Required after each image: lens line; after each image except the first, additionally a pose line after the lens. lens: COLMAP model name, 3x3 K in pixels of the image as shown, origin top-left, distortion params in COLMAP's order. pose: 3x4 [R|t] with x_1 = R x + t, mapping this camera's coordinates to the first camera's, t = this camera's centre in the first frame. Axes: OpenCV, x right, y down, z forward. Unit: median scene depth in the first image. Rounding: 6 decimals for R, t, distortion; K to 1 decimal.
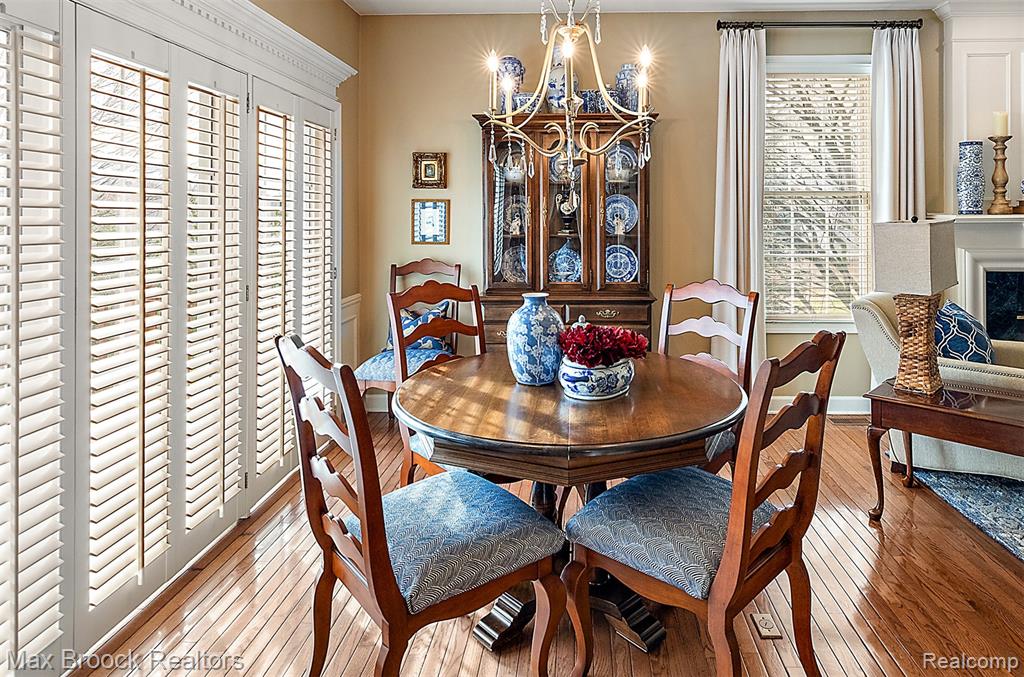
lens RADIAL K [[990.4, 0, 512.0], [0, 990.4, 338.5], [0, 0, 1]] dist [-0.012157, -0.001203]
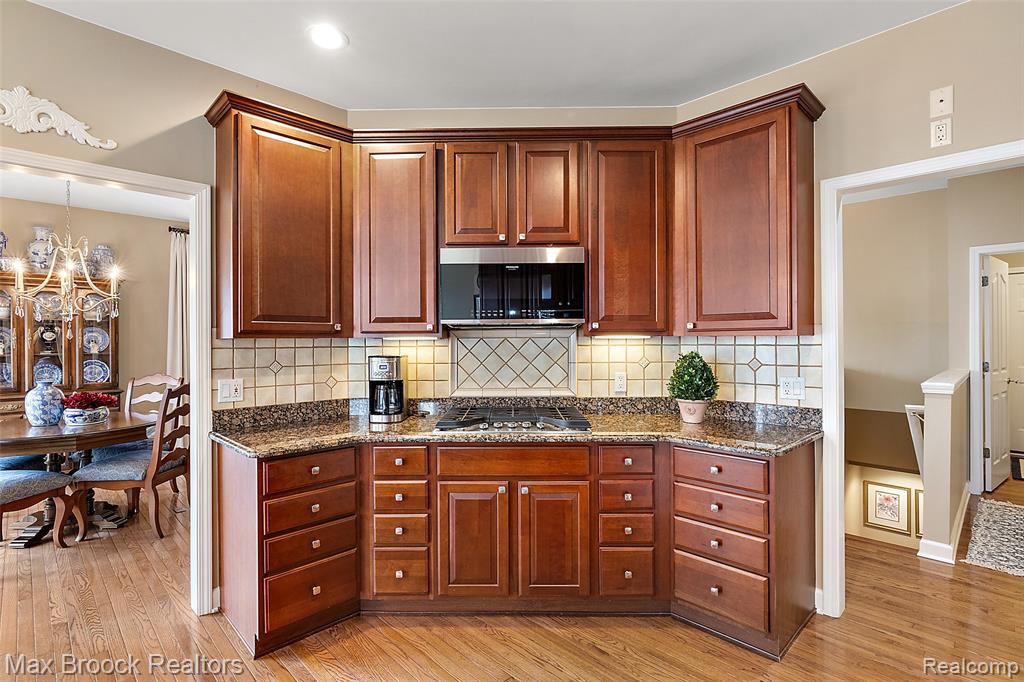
lens RADIAL K [[492.7, 0, 511.5], [0, 492.7, 336.0], [0, 0, 1]] dist [-0.002027, -0.000077]
pose [[0.689041, 0.012914, 0.724607, -0.050640], [0.085156, 0.991472, -0.098647, 0.045356], [-0.719702, 0.129676, 0.682065, -0.379159]]
